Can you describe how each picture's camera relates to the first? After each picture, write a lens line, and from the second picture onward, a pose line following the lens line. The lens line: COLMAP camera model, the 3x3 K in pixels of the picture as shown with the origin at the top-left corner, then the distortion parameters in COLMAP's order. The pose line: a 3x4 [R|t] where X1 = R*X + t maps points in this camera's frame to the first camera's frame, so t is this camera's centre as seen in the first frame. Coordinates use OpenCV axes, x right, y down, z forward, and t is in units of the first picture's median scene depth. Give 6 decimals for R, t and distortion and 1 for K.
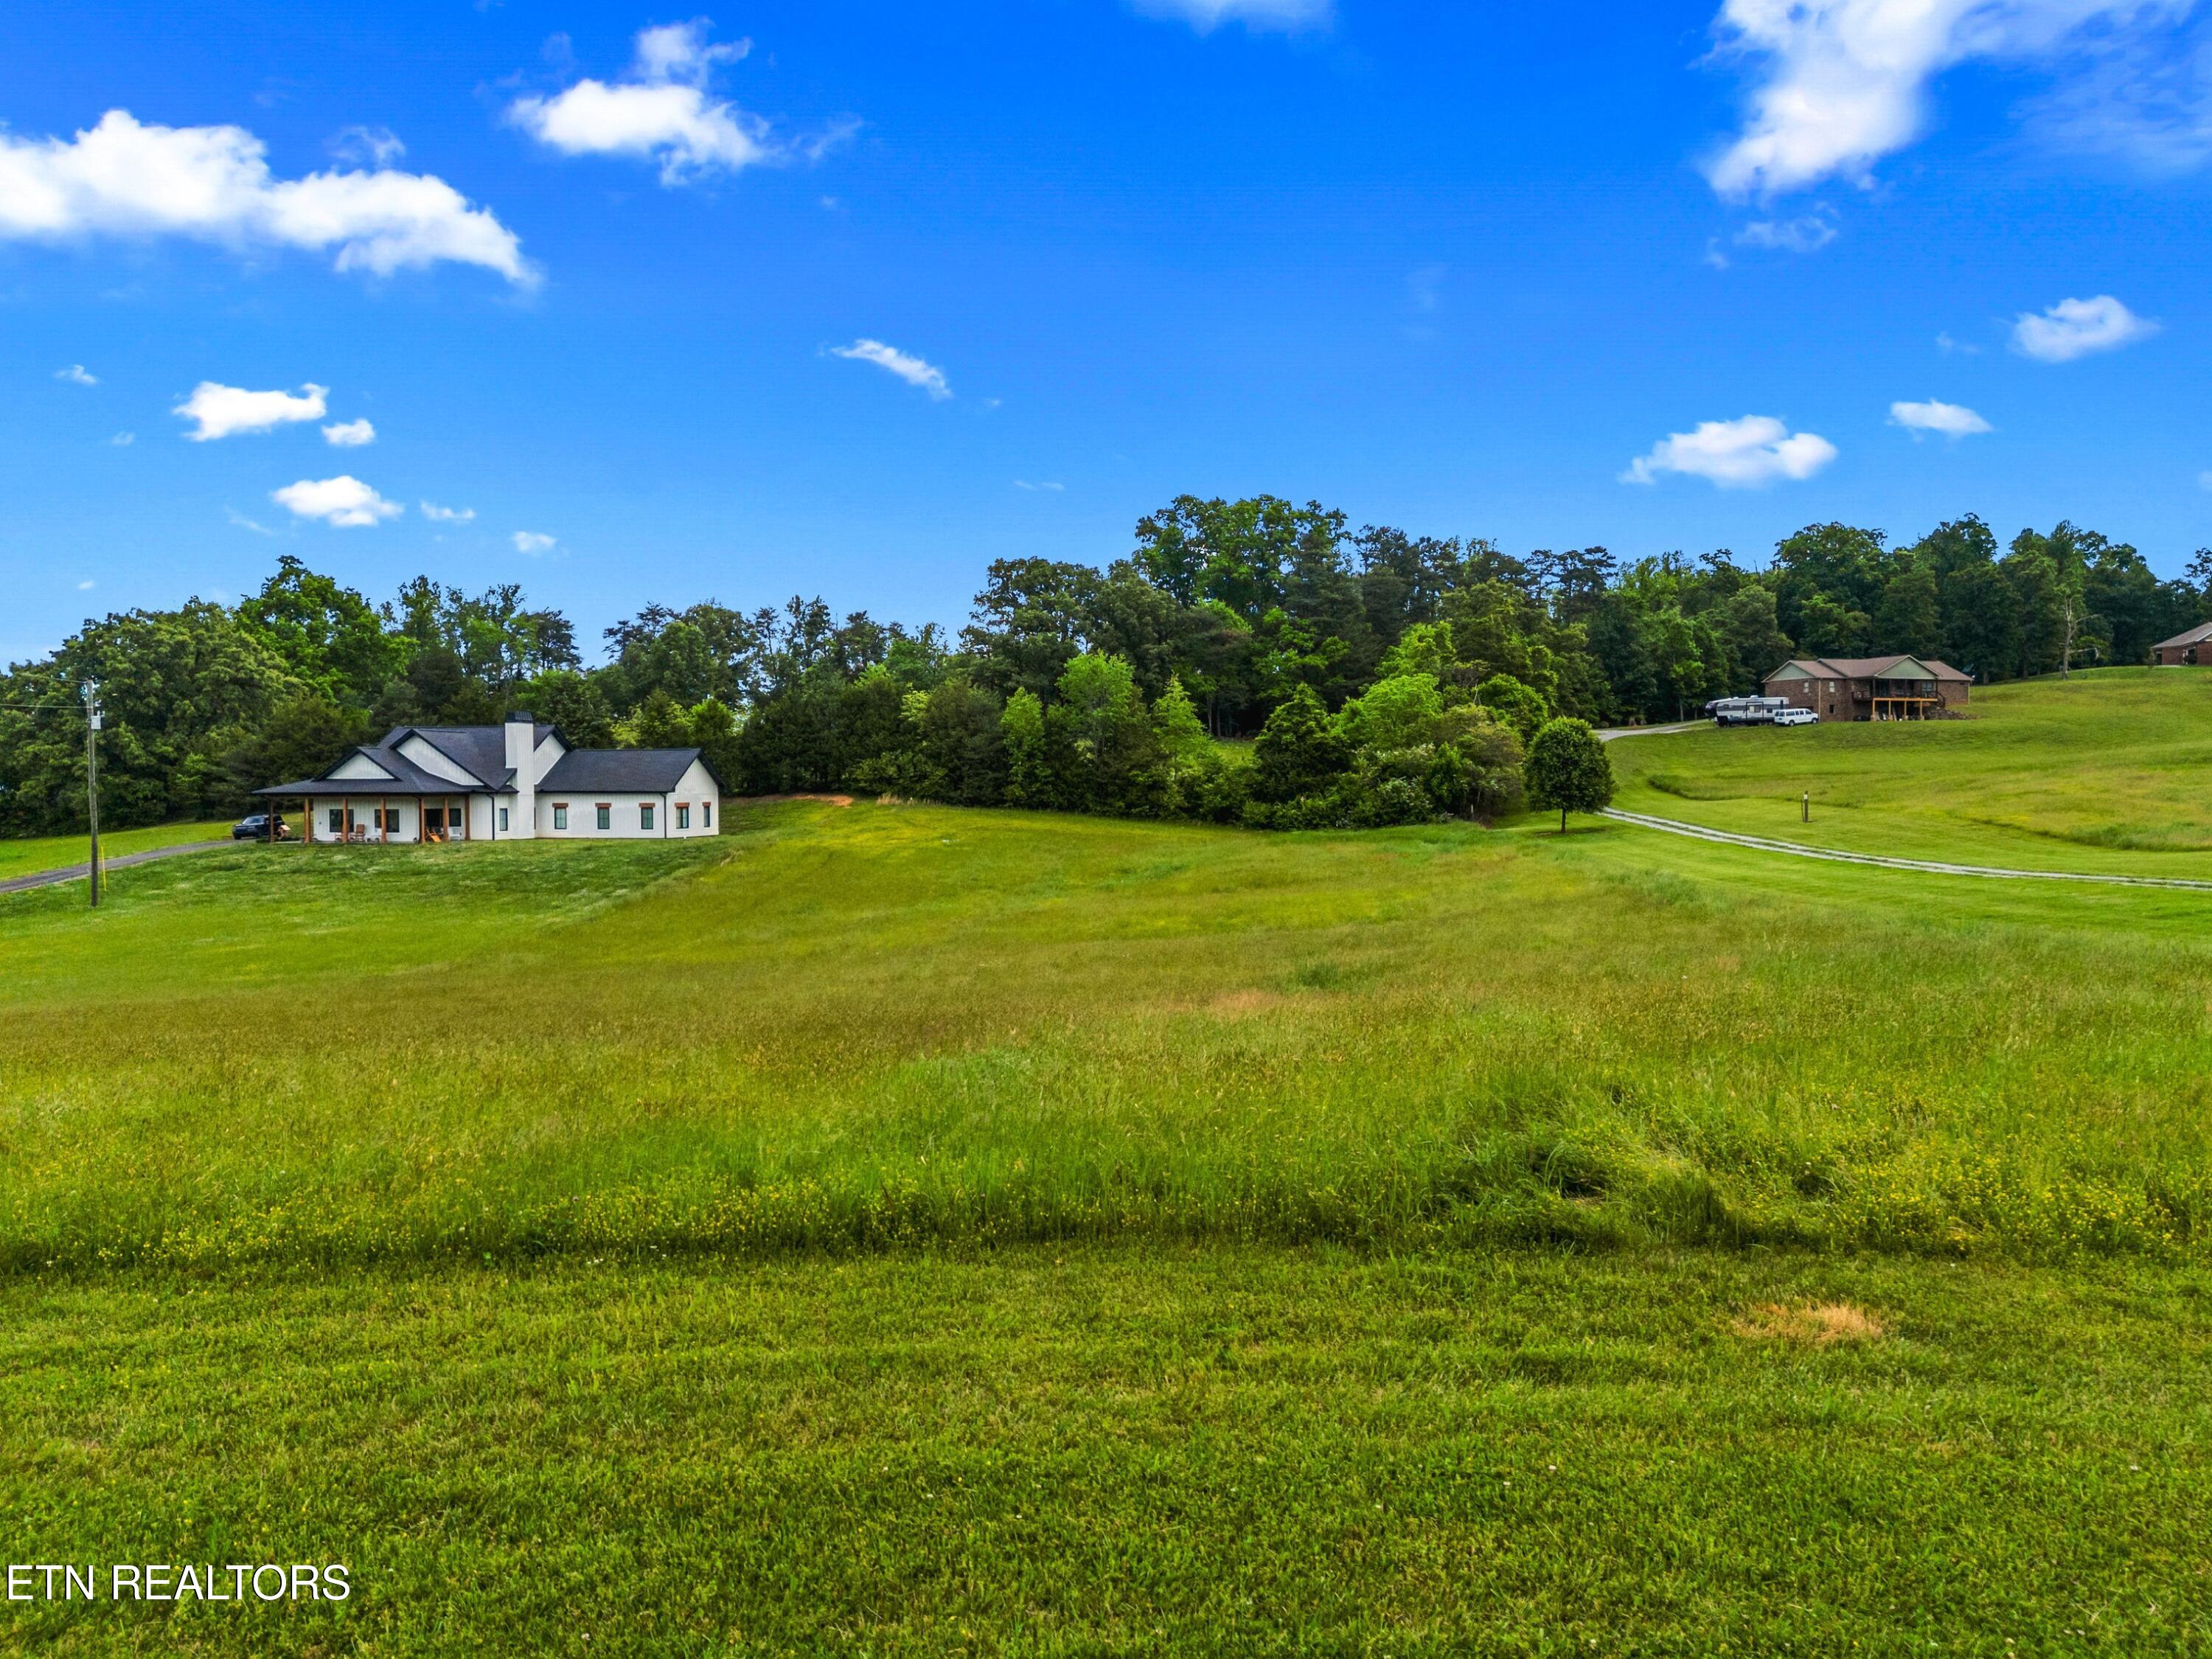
lens RADIAL K [[1638.6, 0, 1106.0], [0, 1638.6, 829.5], [0, 0, 1]] dist [0.110446, -0.107300]
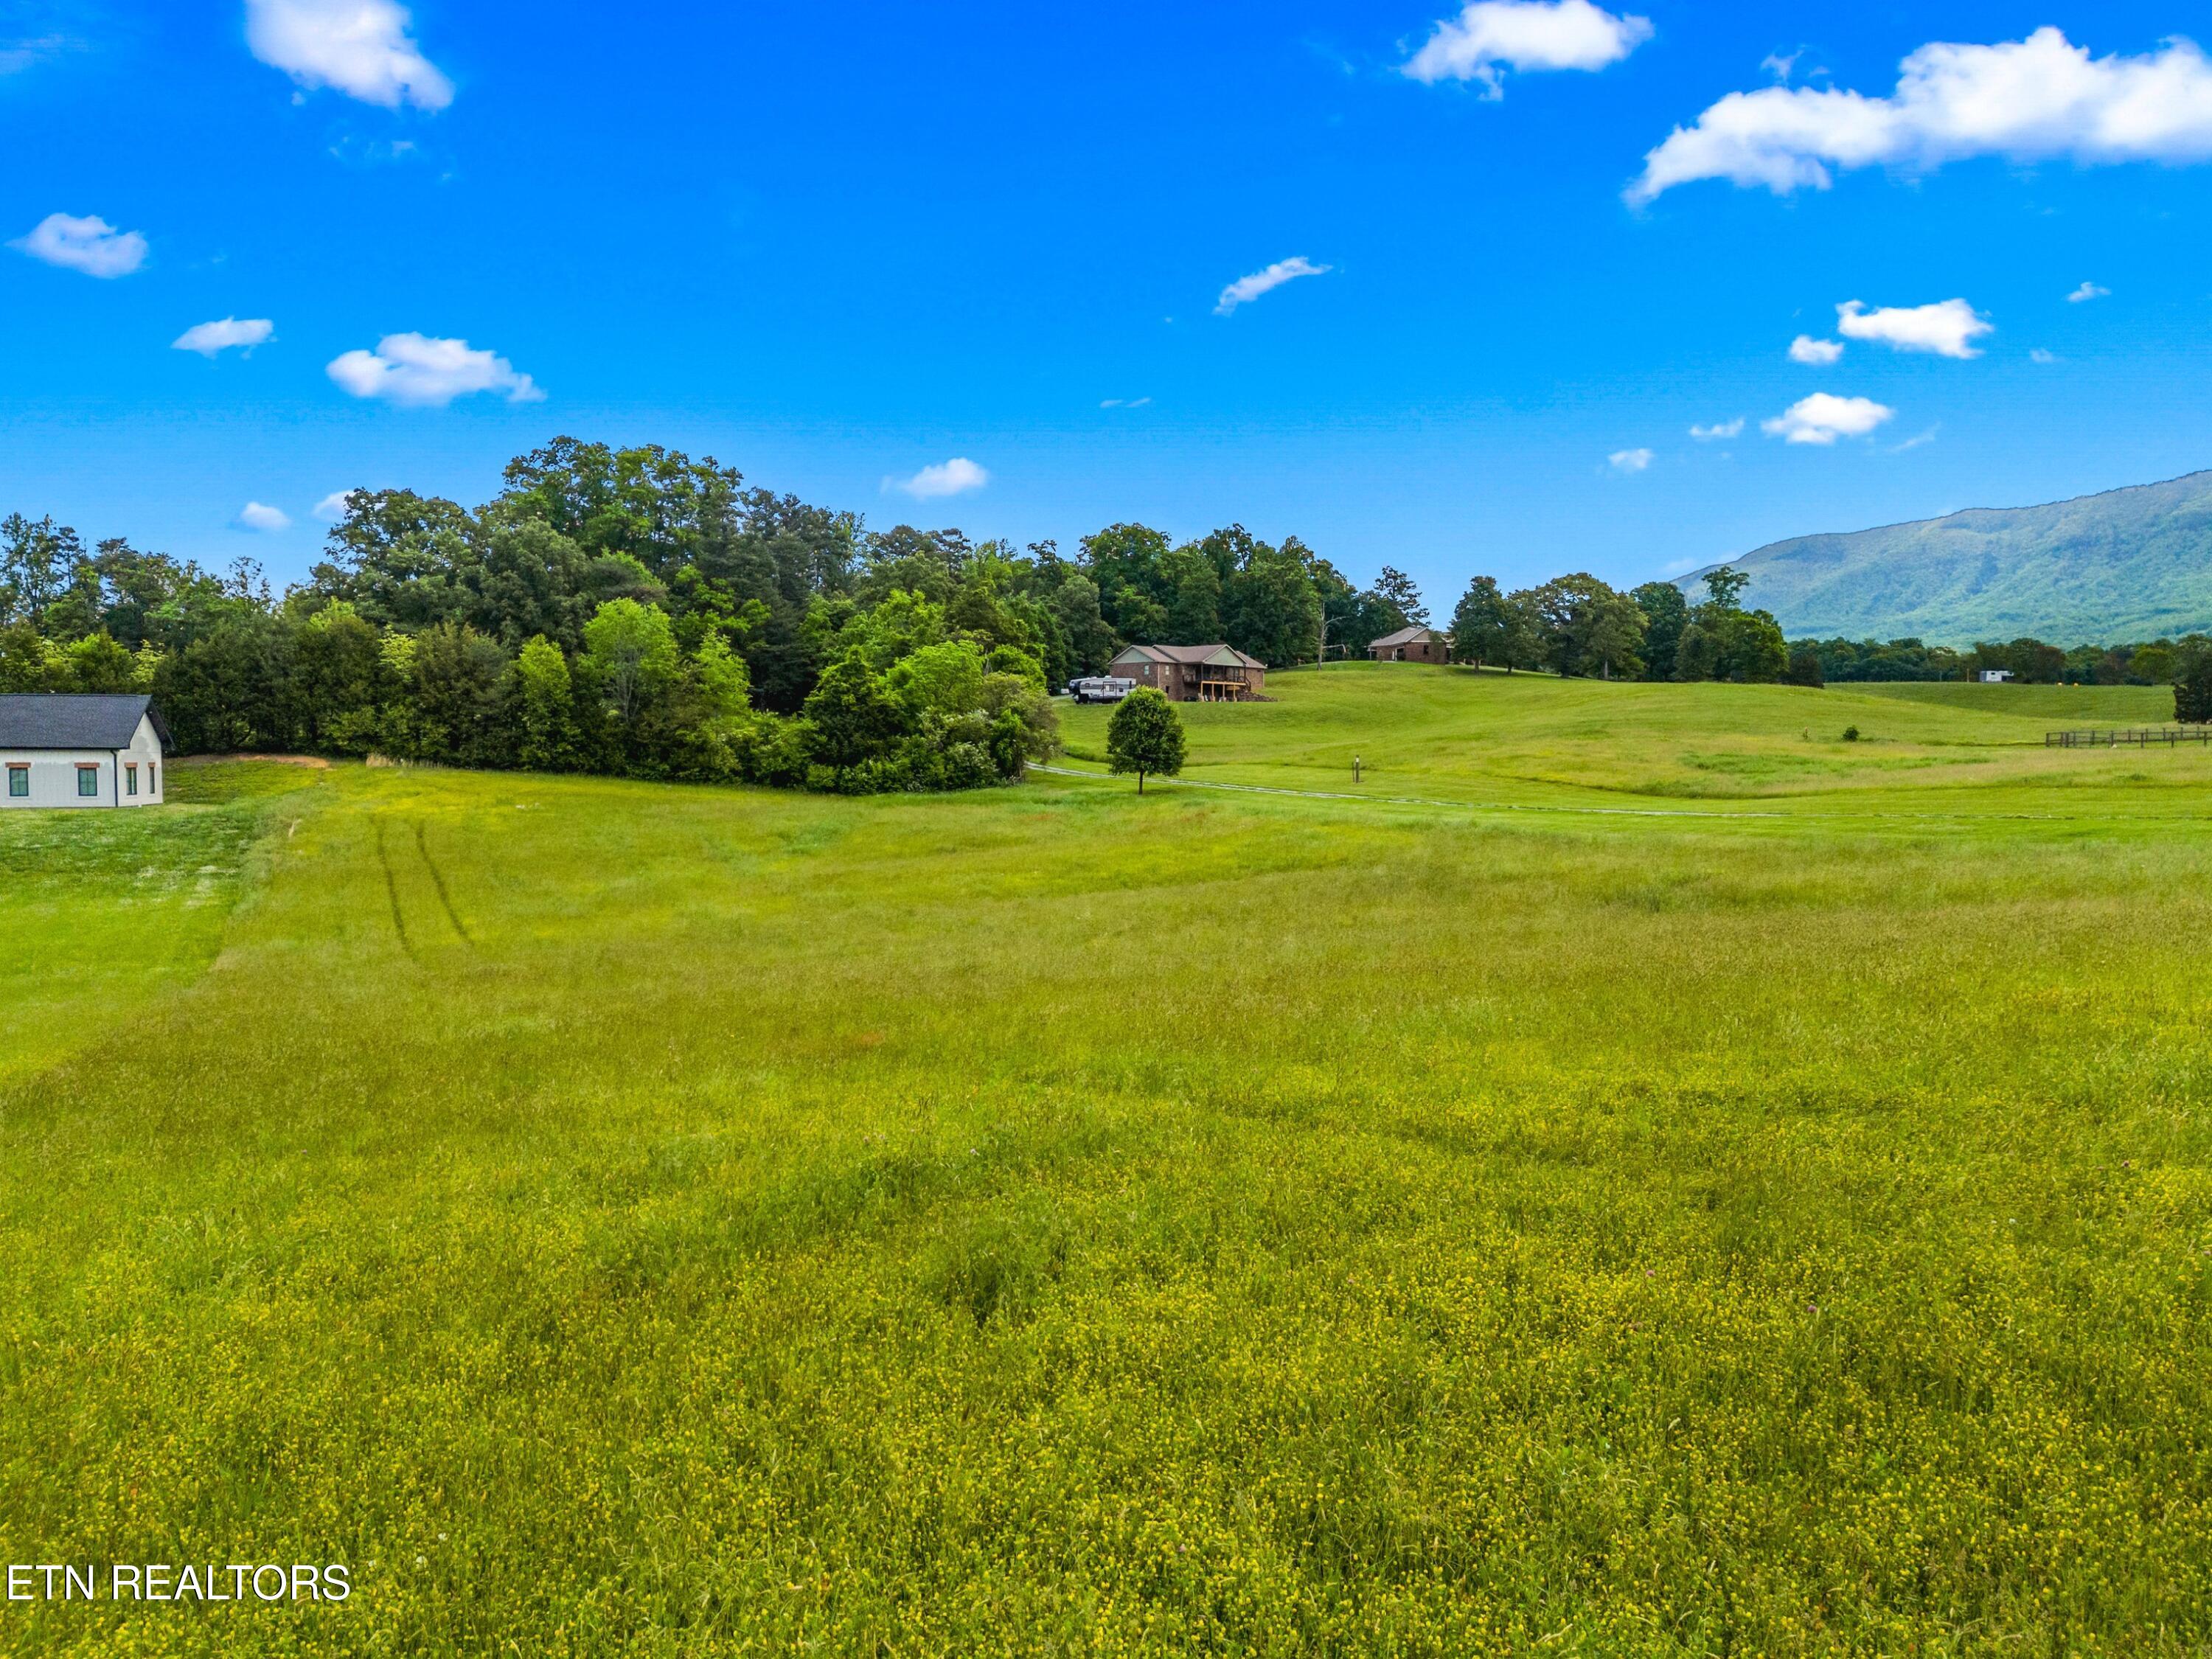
lens RADIAL K [[1638.6, 0, 1106.0], [0, 1638.6, 829.5], [0, 0, 1]] dist [0.110446, -0.107300]
pose [[0.890774, -0.015243, 0.454191, -0.157737], [0.008942, 0.999832, 0.016016, 0.005503], [-0.454359, -0.010206, 0.890760, 0.052608]]
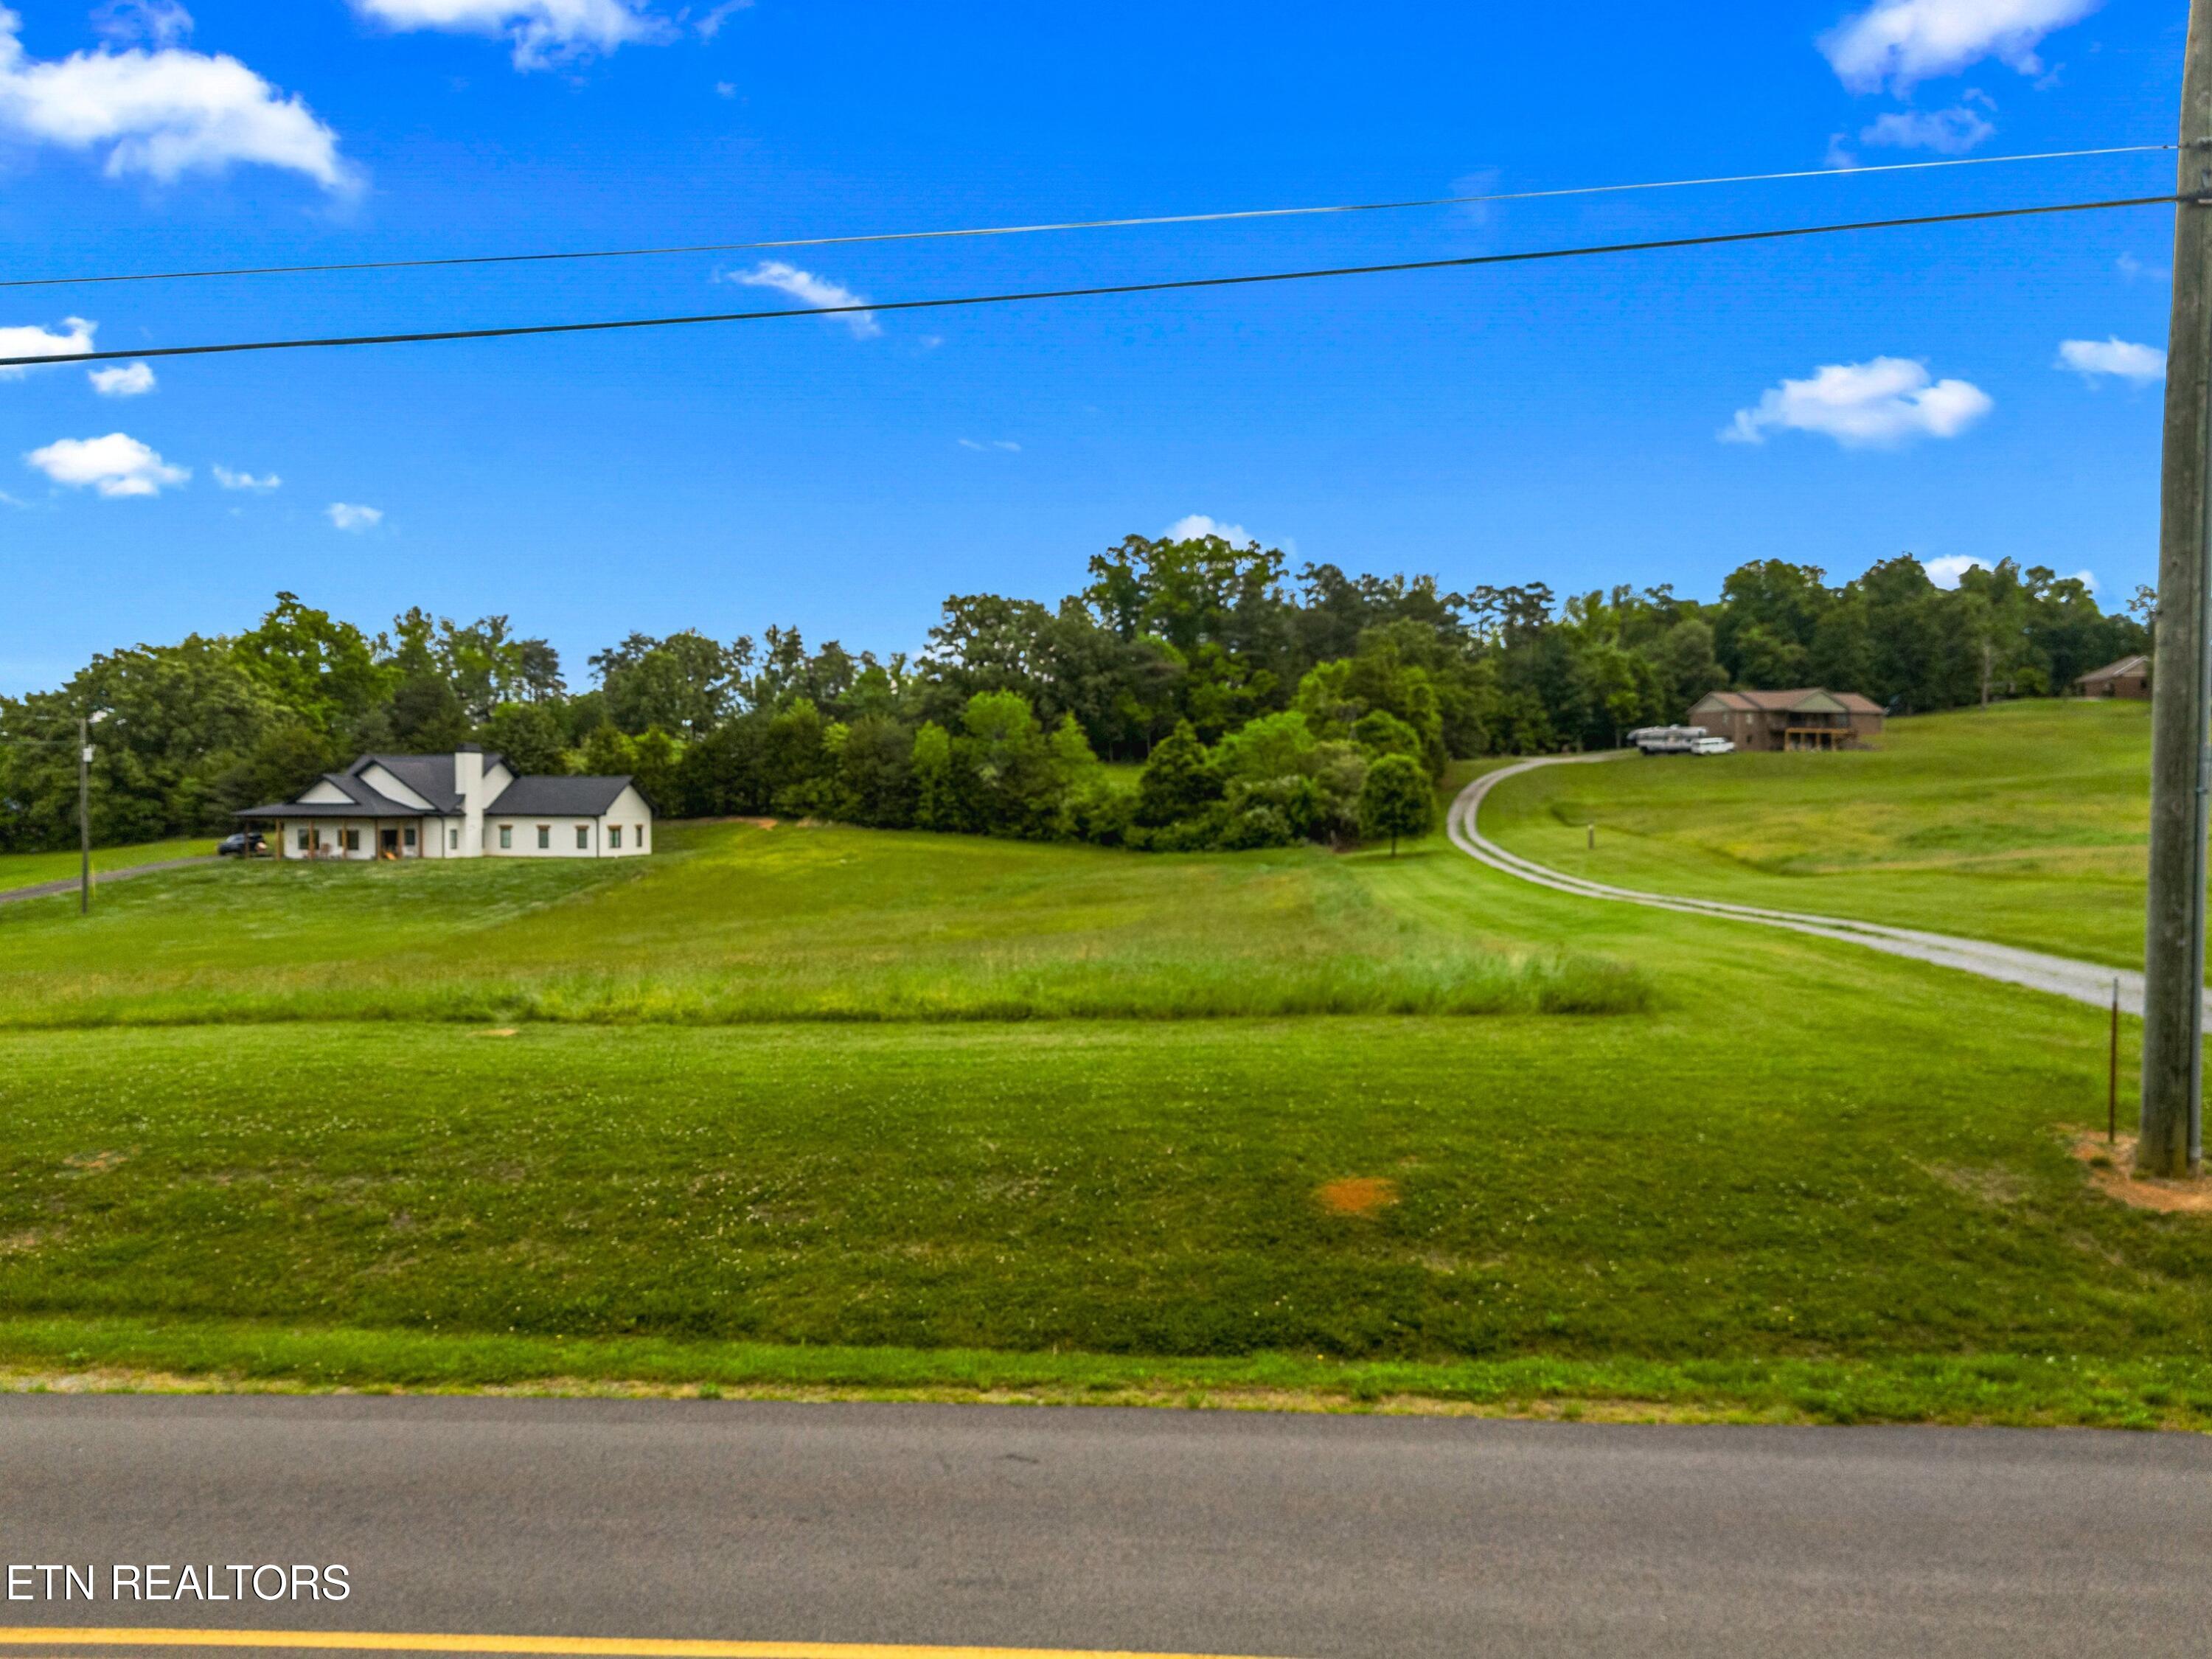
lens RADIAL K [[1651.2, 0, 1106.0], [0, 1651.2, 829.5], [0, 0, 1]] dist [0.102109, -0.107445]
pose [[0.999866, 0.005967, -0.015225, 0.070172], [-0.006133, 0.999922, -0.010853, -0.002351], [0.015159, 0.010945, 0.999825, -0.090427]]
